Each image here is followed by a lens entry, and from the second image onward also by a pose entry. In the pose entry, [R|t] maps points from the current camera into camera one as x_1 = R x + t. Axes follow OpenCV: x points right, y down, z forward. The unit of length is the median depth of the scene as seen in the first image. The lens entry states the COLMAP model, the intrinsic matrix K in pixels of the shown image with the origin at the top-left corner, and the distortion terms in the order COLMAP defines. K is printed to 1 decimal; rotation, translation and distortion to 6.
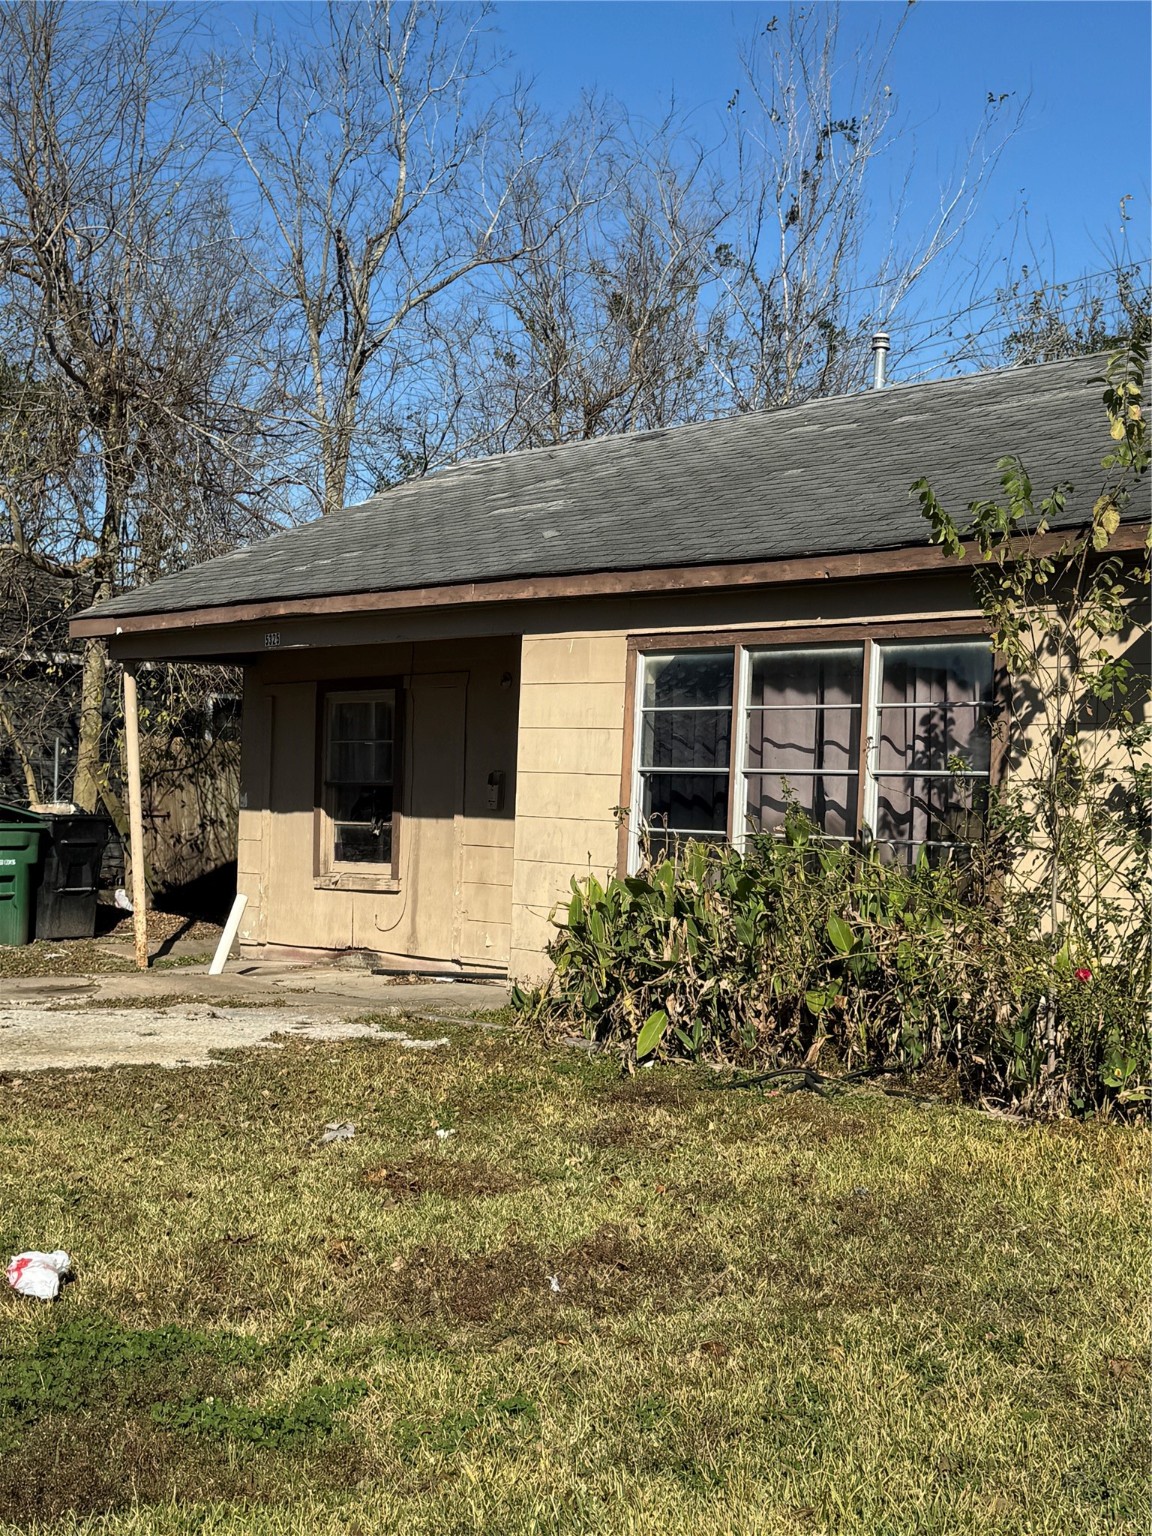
lens RADIAL K [[2123.9, 0, 577.0], [0, 2123.9, 765.4], [0, 0, 1]] dist [0.117001, 0.000000]
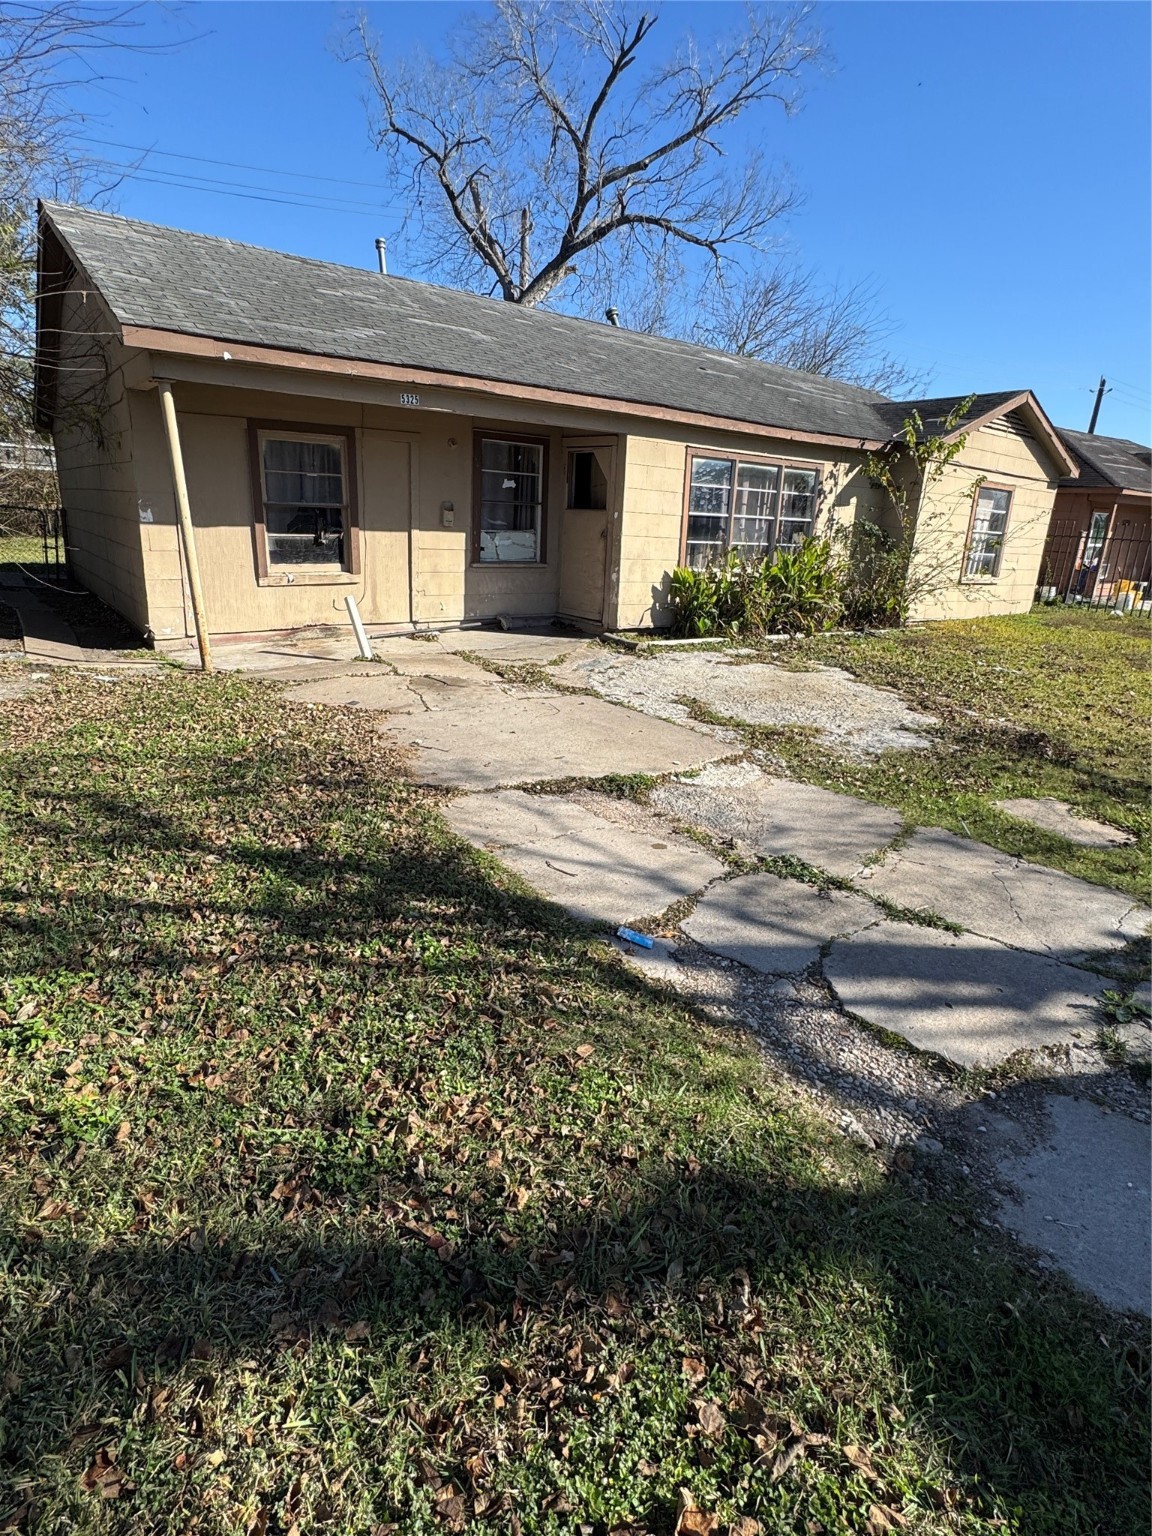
lens RADIAL K [[791.5, 0, 575.5], [0, 791.5, 769.2], [0, 0, 1]] dist [-0.010975, -0.000148]
pose [[0.106215, -0.317884, 0.942161, -0.872910], [-0.052329, 0.944421, 0.324546, -0.007433], [-0.992965, -0.083774, 0.083677, 1.076915]]
